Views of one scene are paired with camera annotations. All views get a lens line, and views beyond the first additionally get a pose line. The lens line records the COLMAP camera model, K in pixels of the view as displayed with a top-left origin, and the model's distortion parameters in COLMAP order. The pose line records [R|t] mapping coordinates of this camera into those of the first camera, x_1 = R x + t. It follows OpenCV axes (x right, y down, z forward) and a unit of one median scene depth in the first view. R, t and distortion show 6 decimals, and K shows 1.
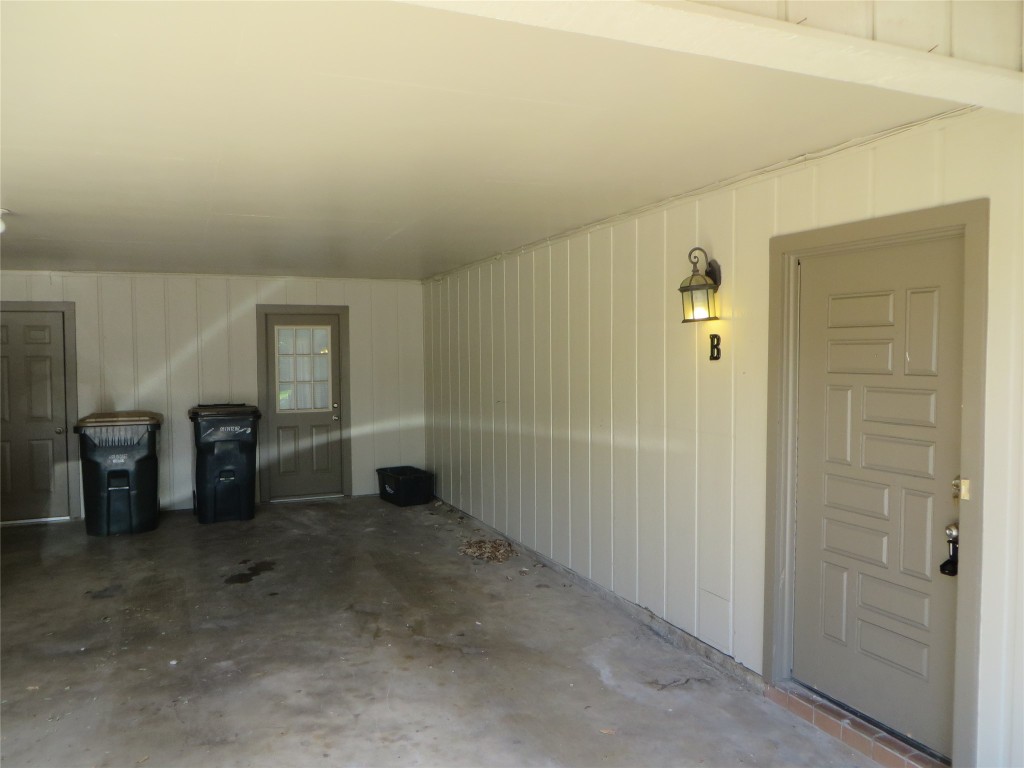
lens RADIAL K [[784.0, 0, 515.5], [0, 784.0, 385.0], [0, 0, 1]] dist [-0.008717, -0.010655]
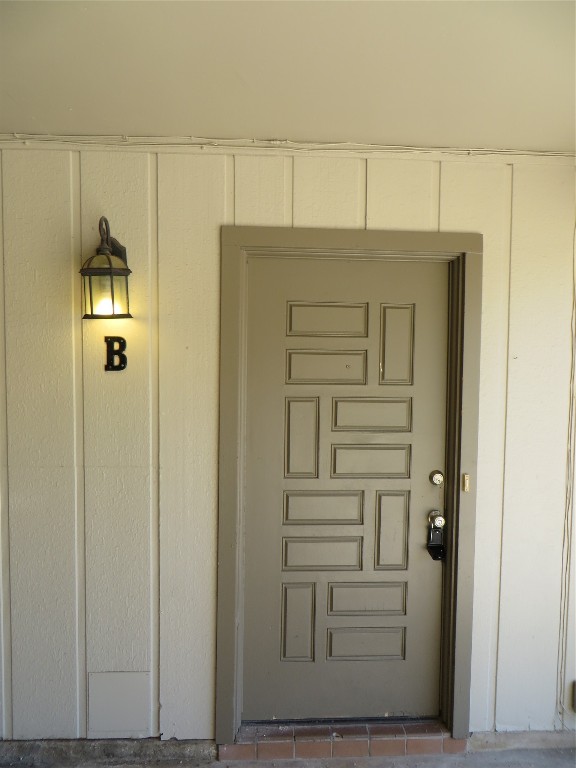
lens RADIAL K [[588.0, 0, 287.8], [0, 588.0, 386.0], [0, 0, 1]] dist [-0.008717, -0.010655]
pose [[0.341262, -0.042016, 0.939029, -0.230548], [0.026242, 0.999037, 0.035164, -0.033172], [-0.939602, 0.012642, 0.342036, 0.663585]]
